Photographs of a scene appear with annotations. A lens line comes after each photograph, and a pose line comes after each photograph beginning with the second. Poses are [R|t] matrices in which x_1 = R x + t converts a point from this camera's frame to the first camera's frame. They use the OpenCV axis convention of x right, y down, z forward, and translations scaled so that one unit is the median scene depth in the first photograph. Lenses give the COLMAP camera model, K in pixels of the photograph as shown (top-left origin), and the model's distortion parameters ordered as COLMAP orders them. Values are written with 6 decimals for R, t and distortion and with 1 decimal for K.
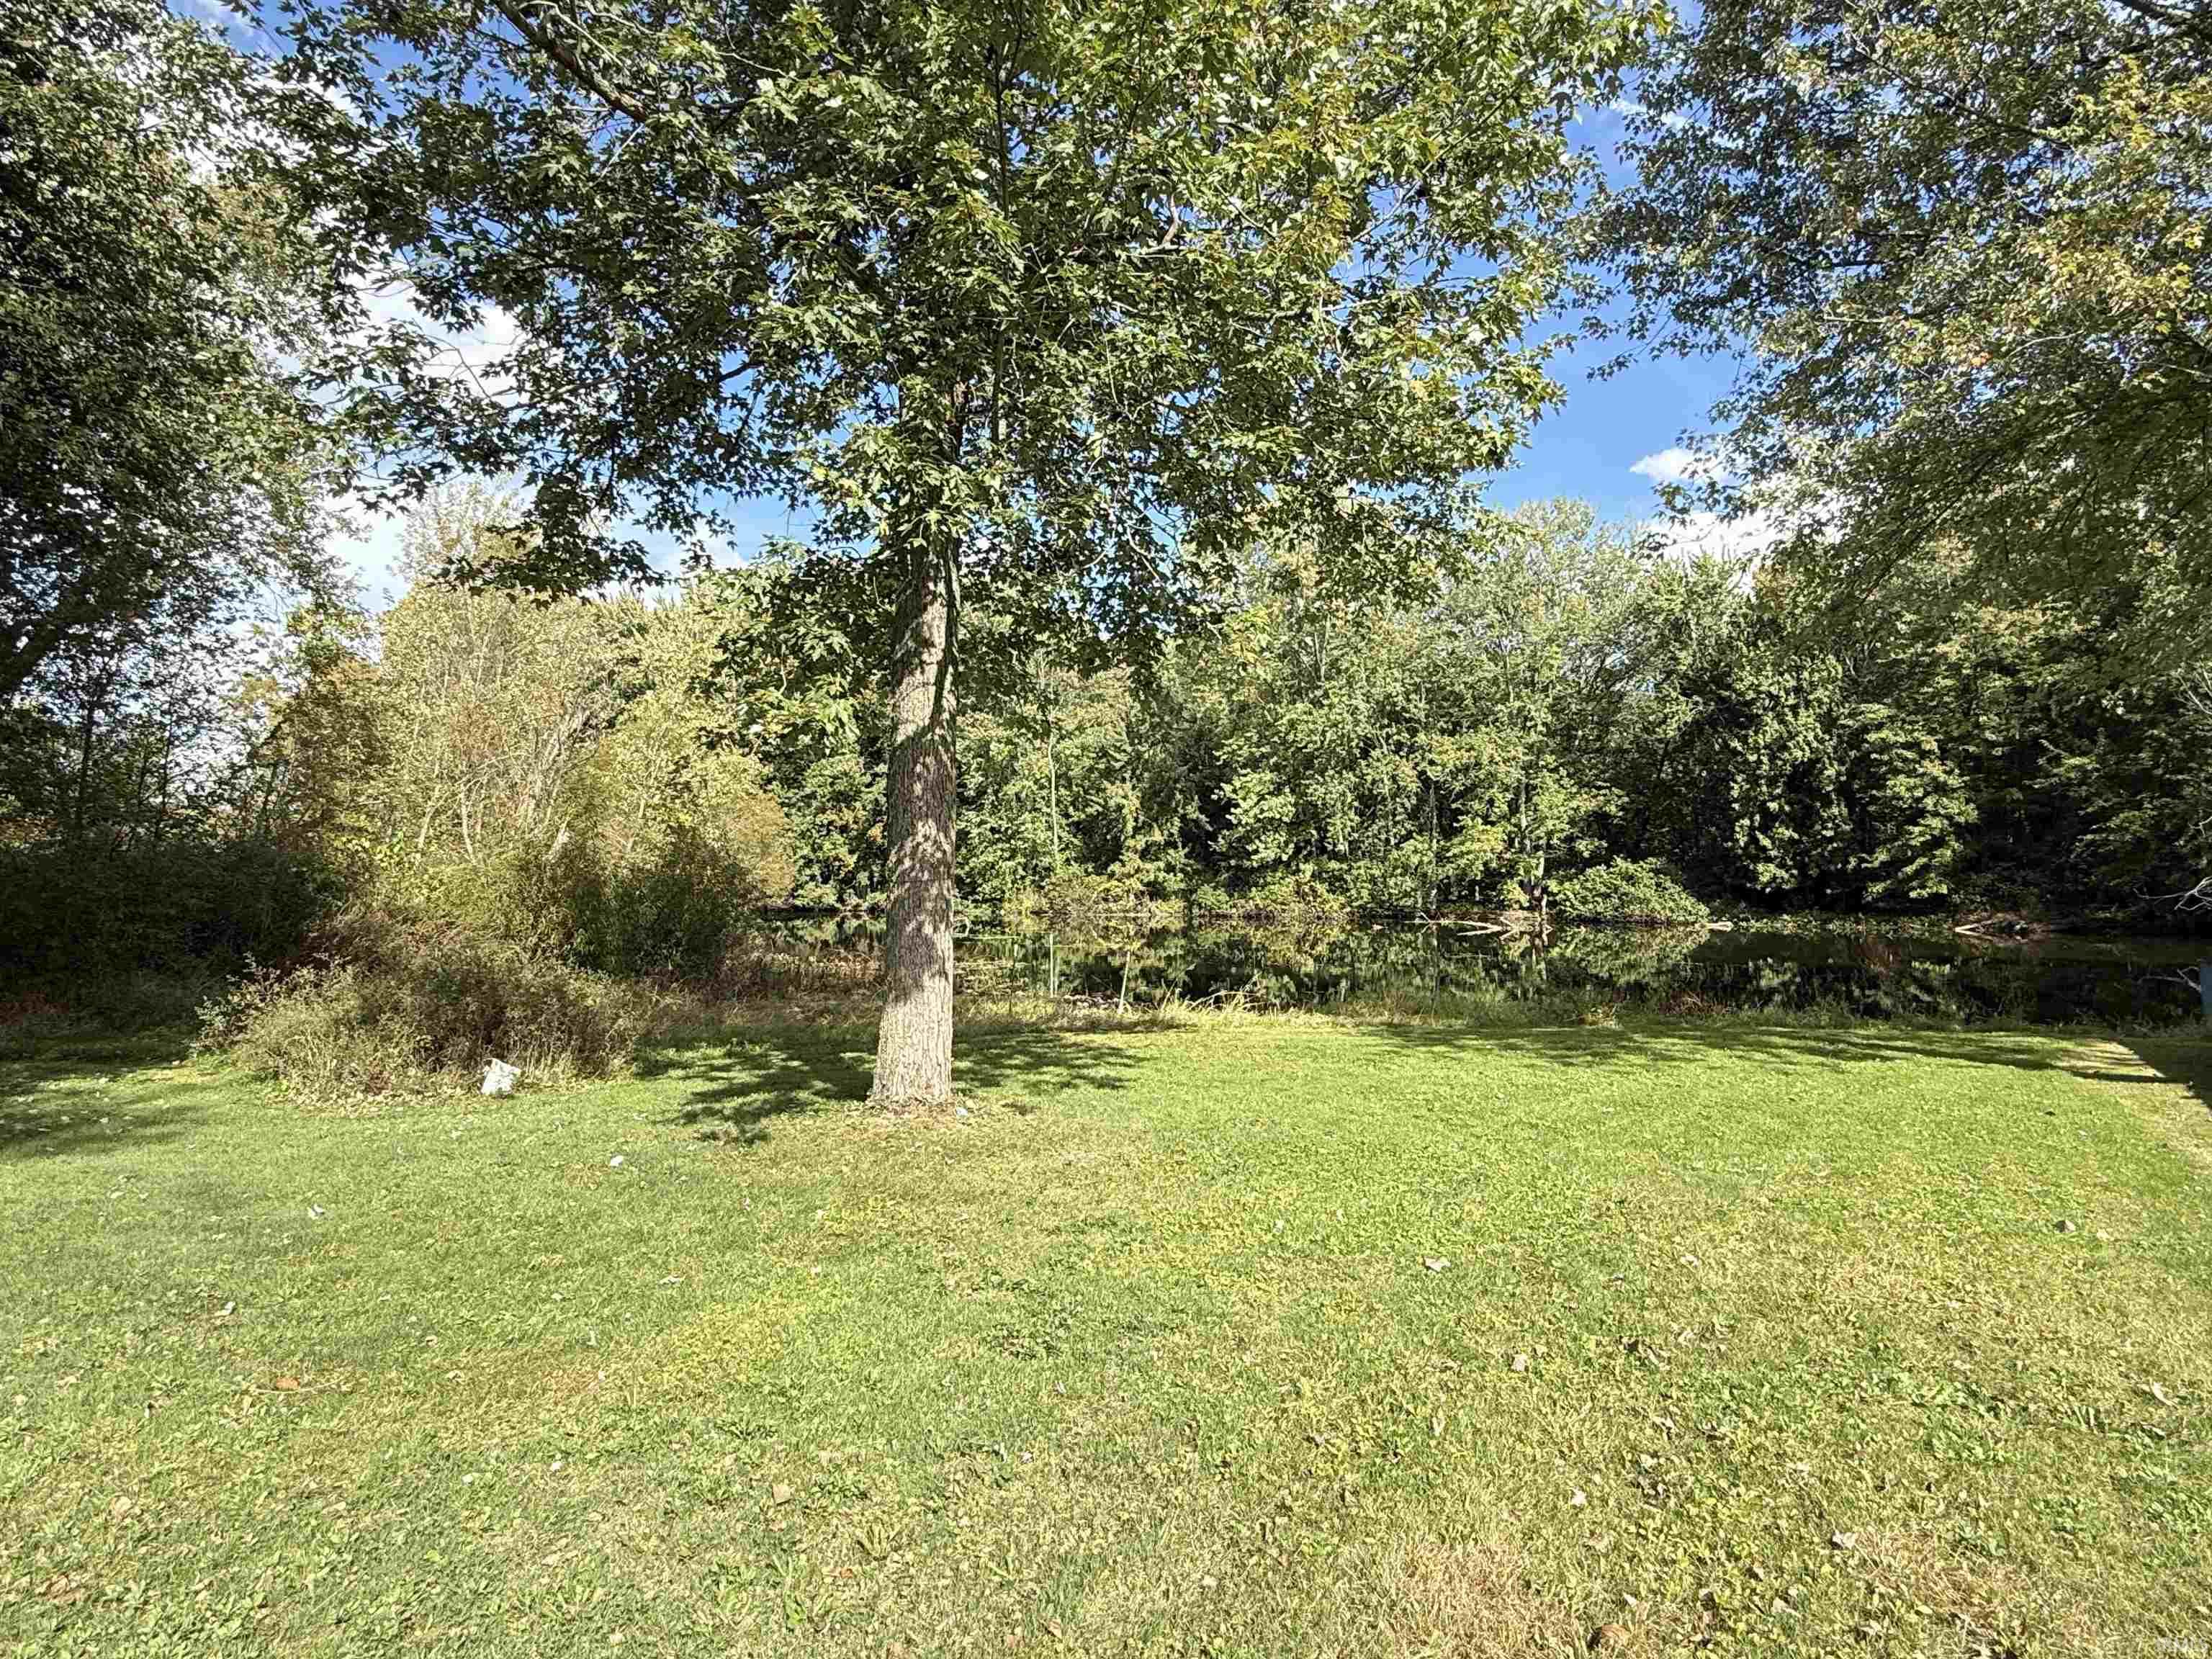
lens RADIAL K [[1216.3, 0, 1108.6], [0, 1216.3, 830.0], [0, 0, 1]] dist [-0.000889, 0.000968]
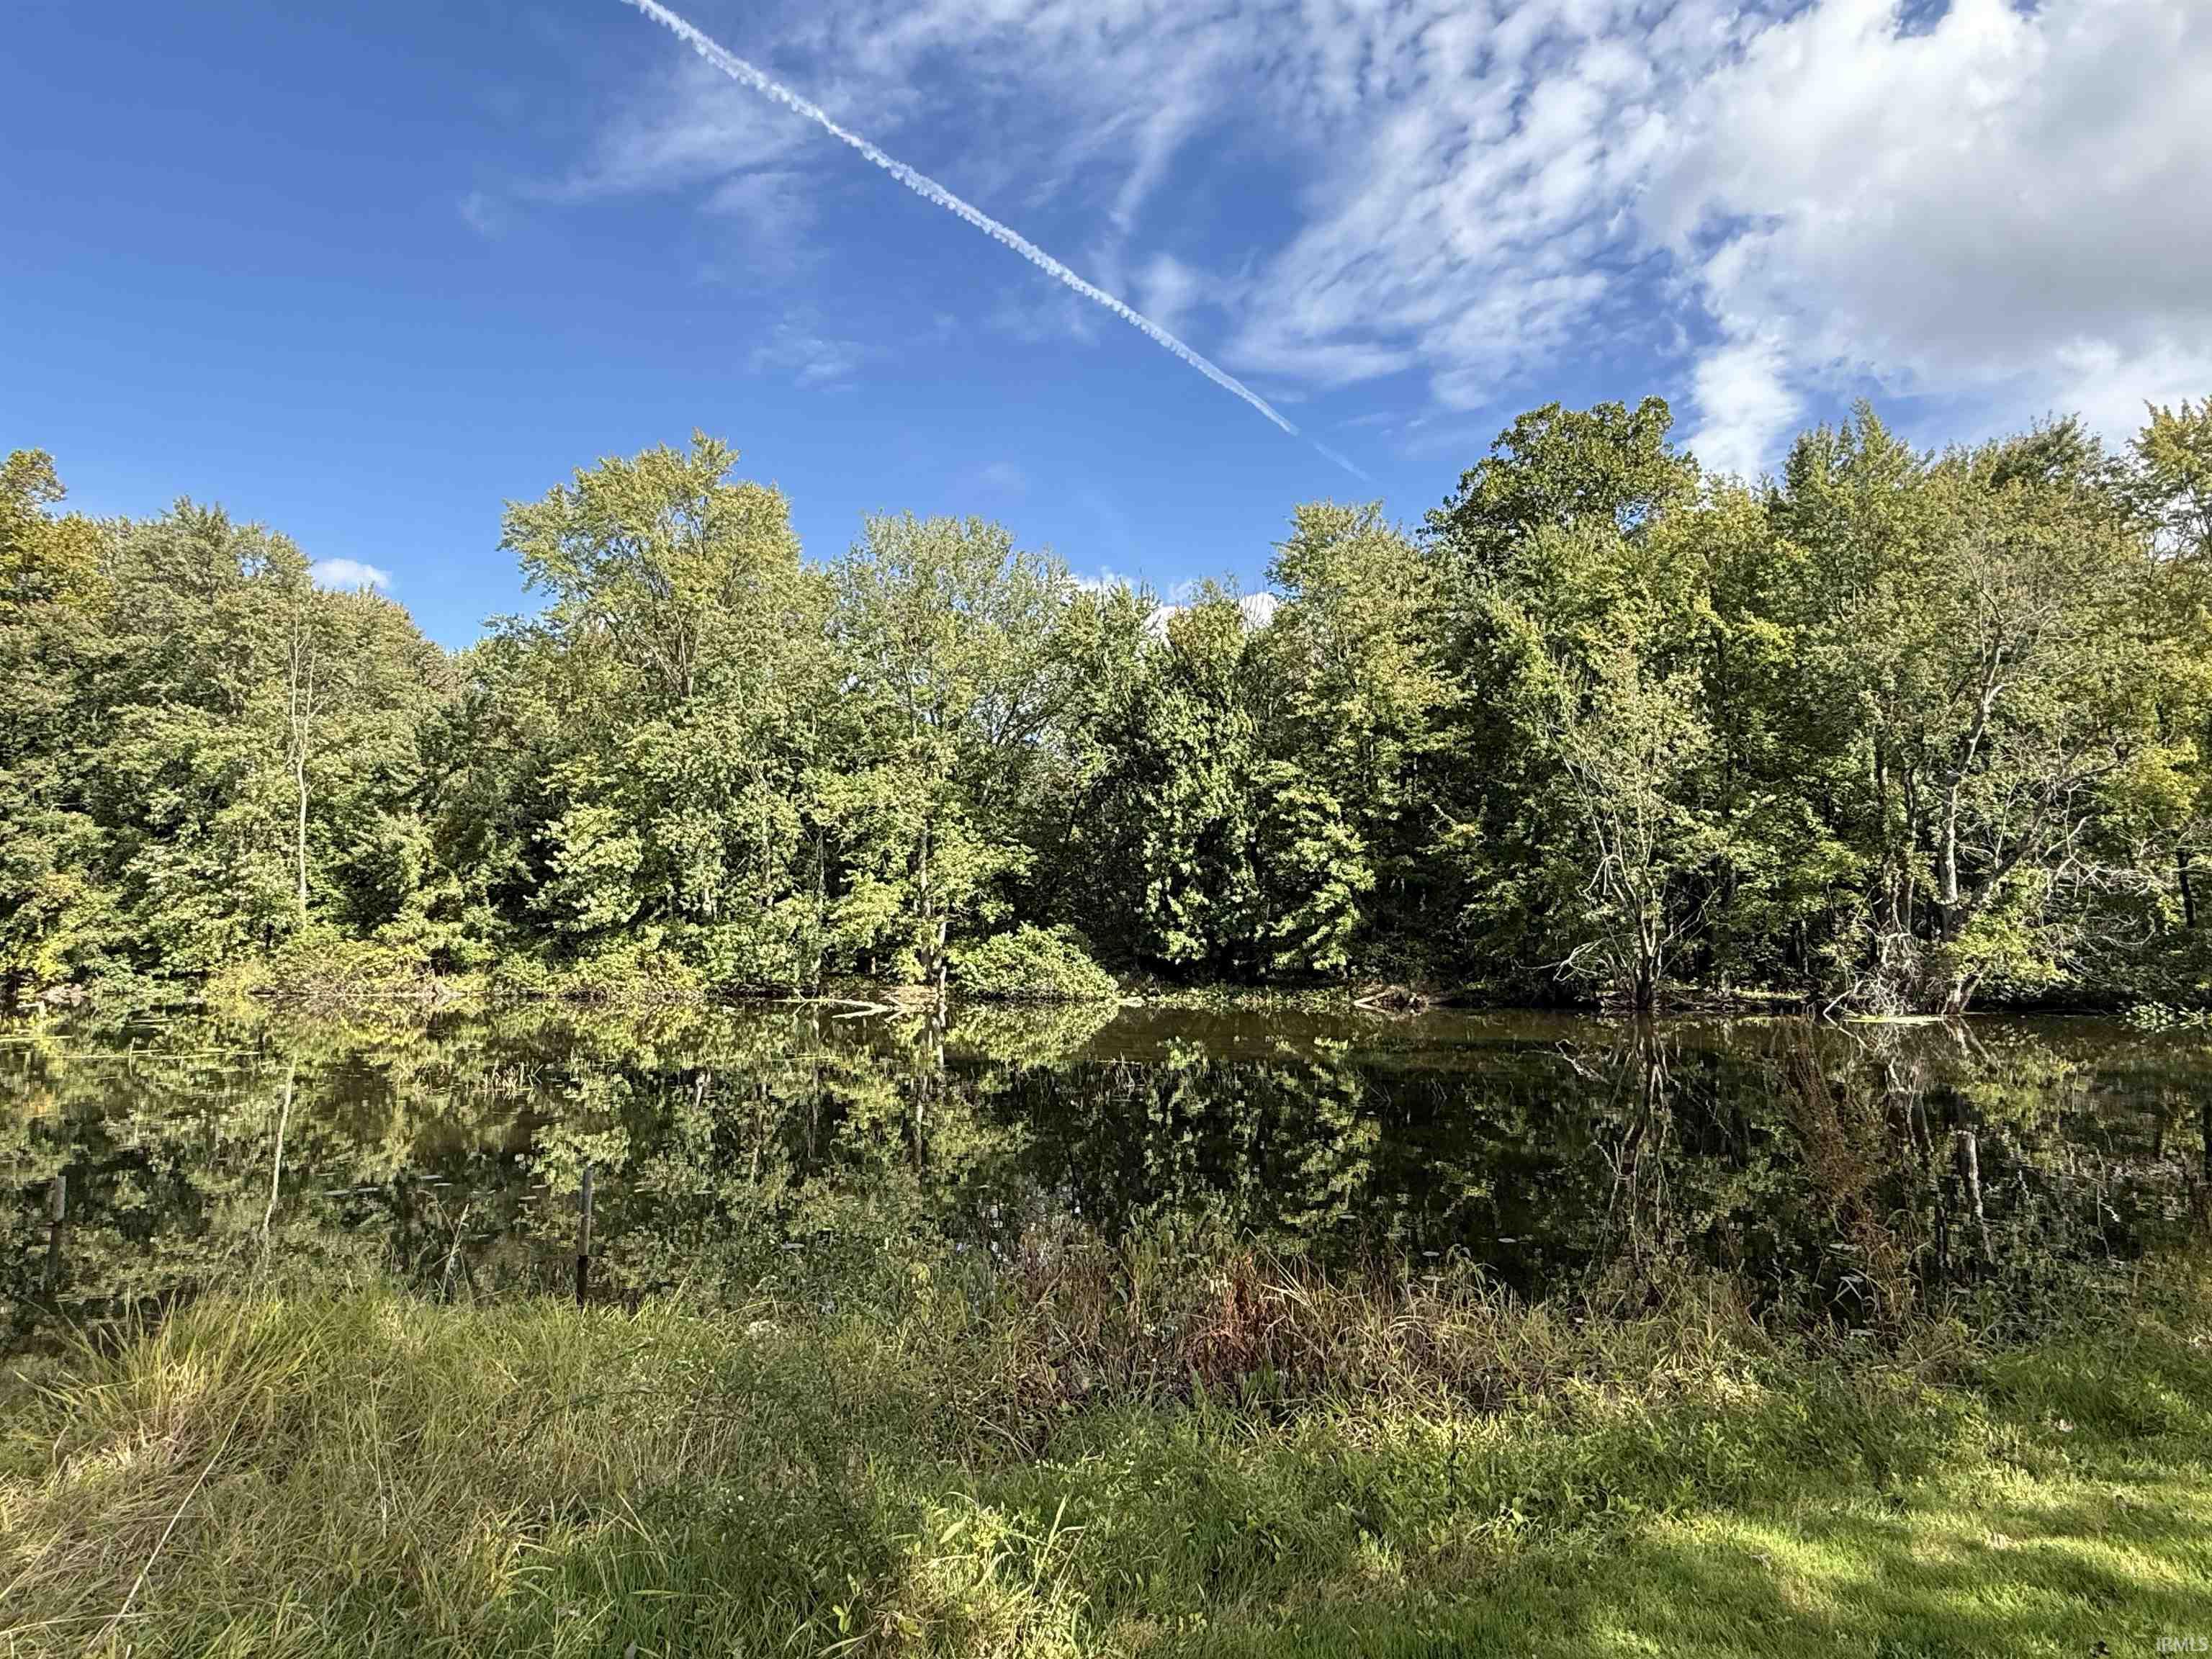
lens RADIAL K [[1216.3, 0, 1115.6], [0, 1216.3, 824.5], [0, 0, 1]] dist [-0.000889, 0.000968]
pose [[0.890588, 0.052698, 0.451747, 0.076163], [-0.023275, 0.997244, -0.070447, 0.011364], [-0.454215, 0.052224, 0.889360, 0.184535]]
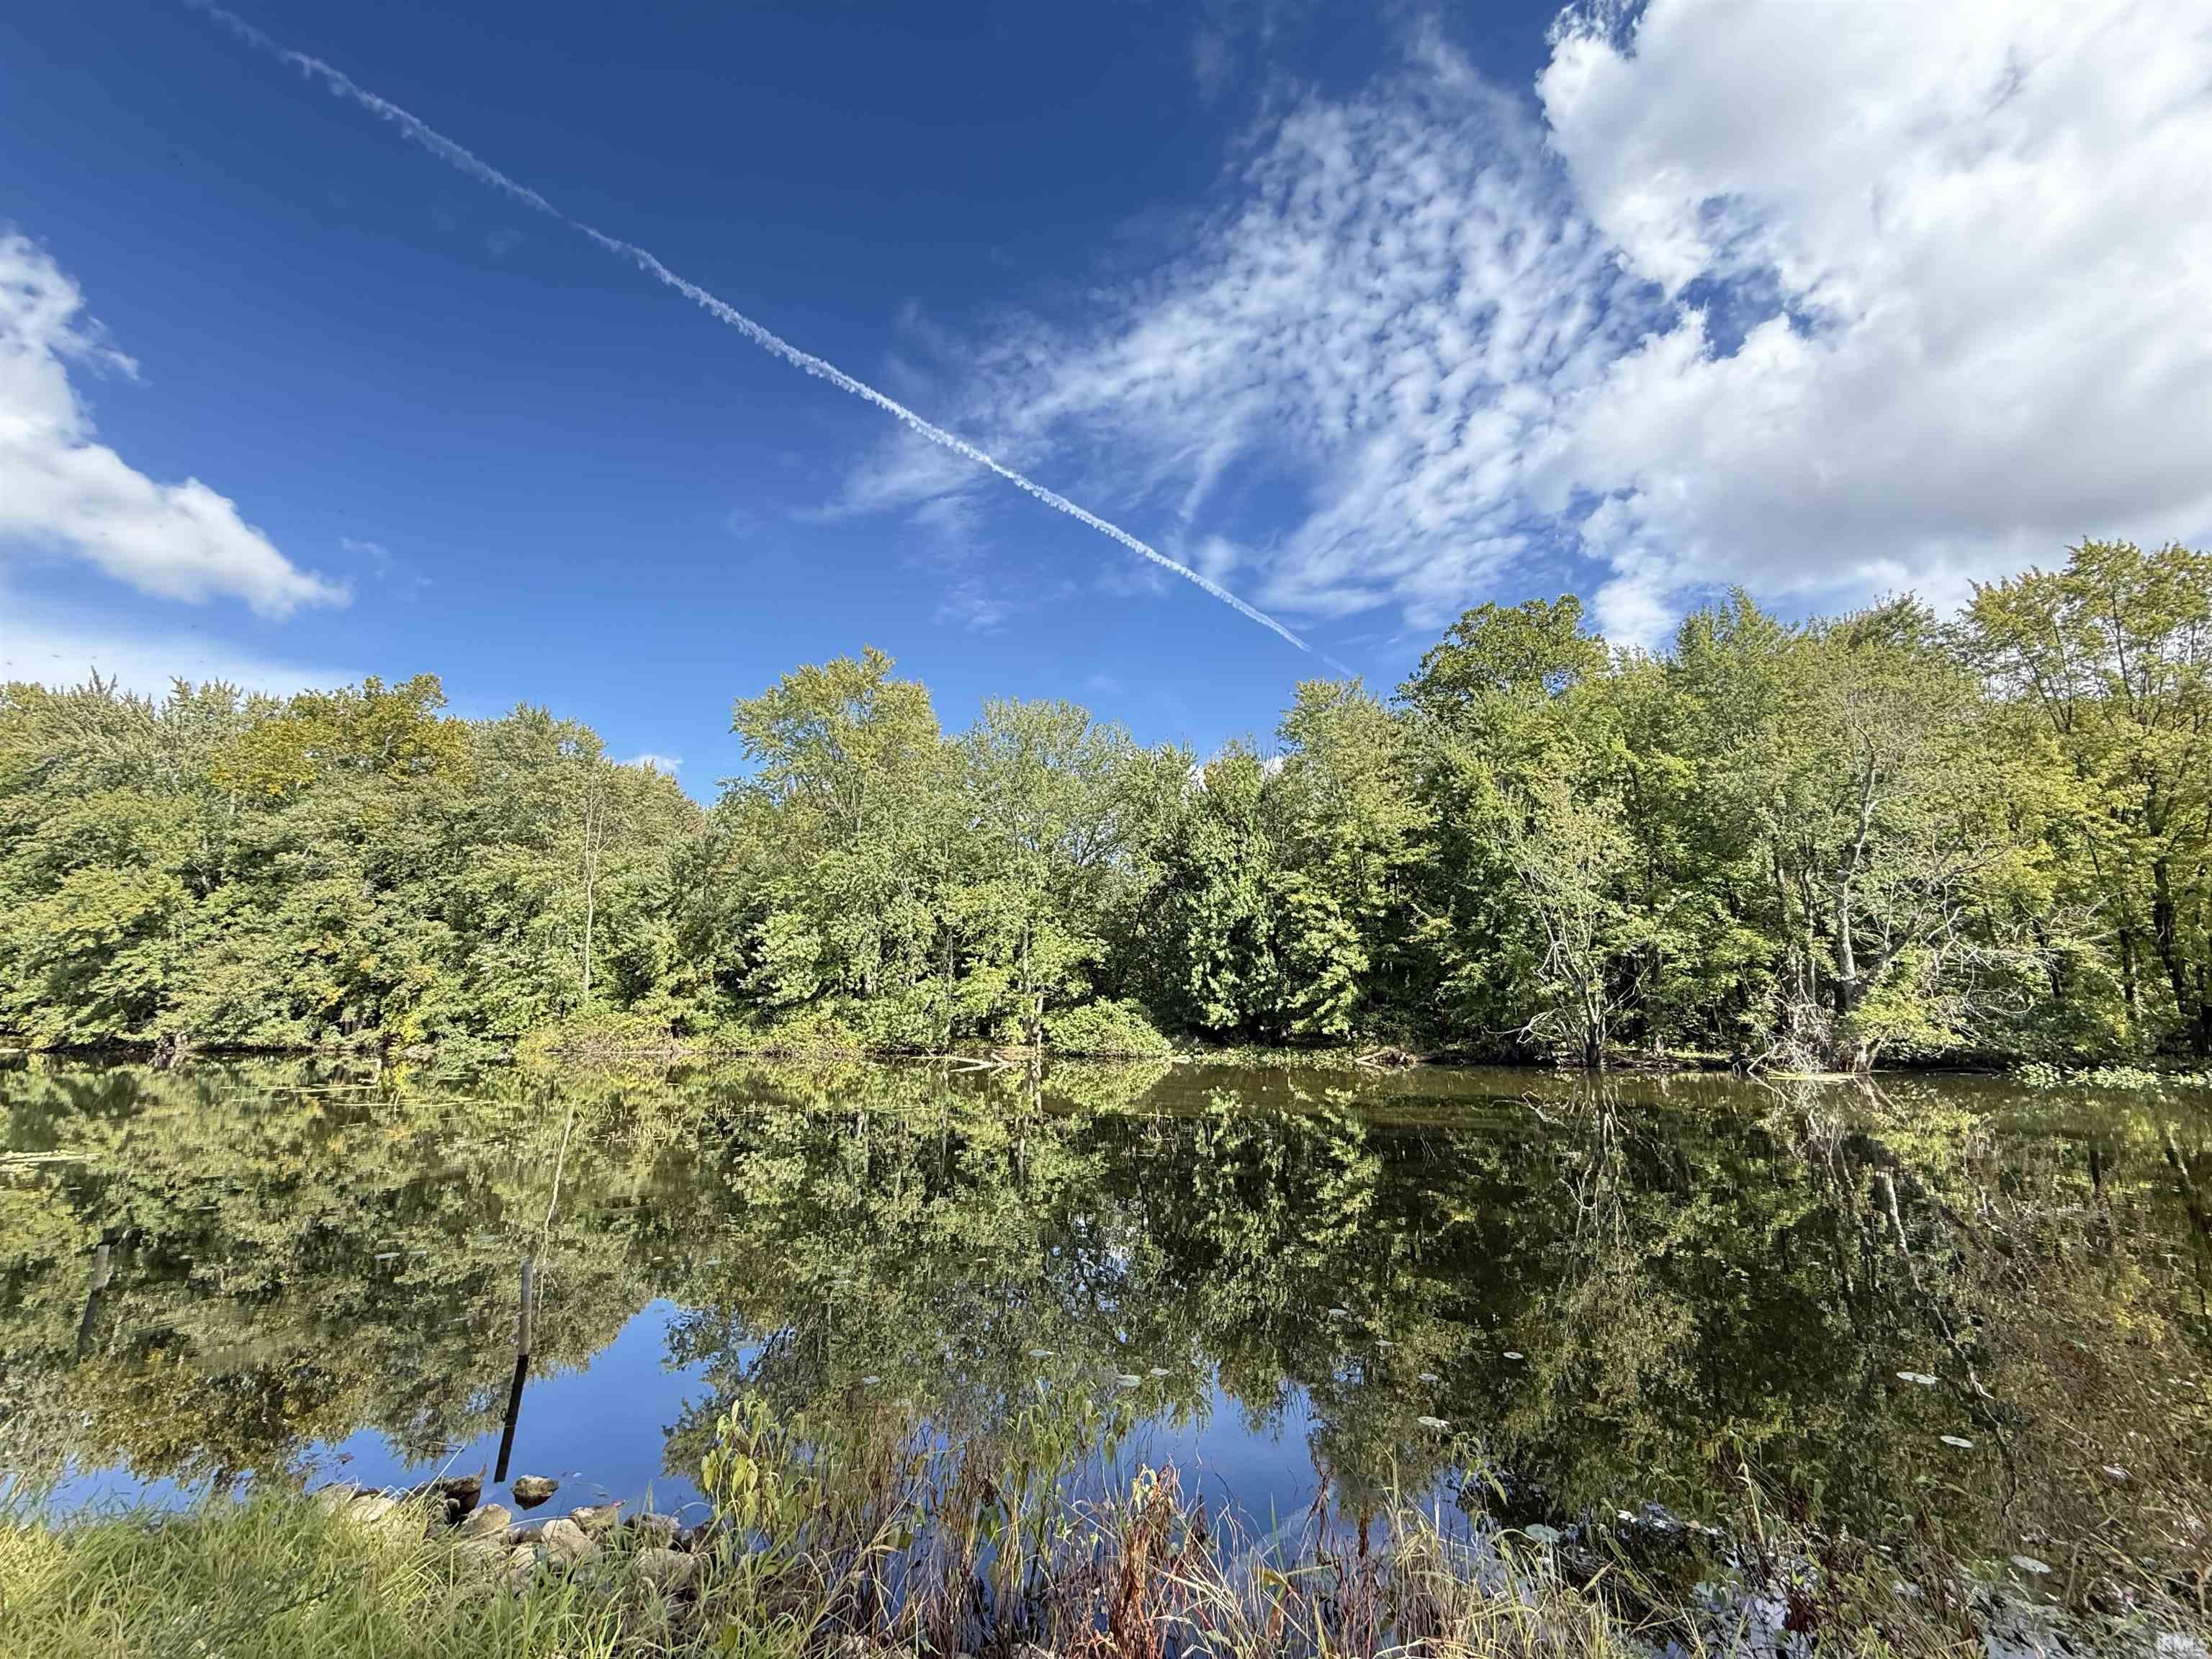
lens RADIAL K [[869.8, 0, 1109.1], [0, 869.8, 831.1], [0, 0, 1]] dist [-0.001137, 0.000101]
pose [[0.923453, 0.084486, 0.374295, 0.100335], [-0.018969, 0.984318, -0.175381, 0.010809], [-0.383242, 0.154857, 0.910574, 0.213019]]
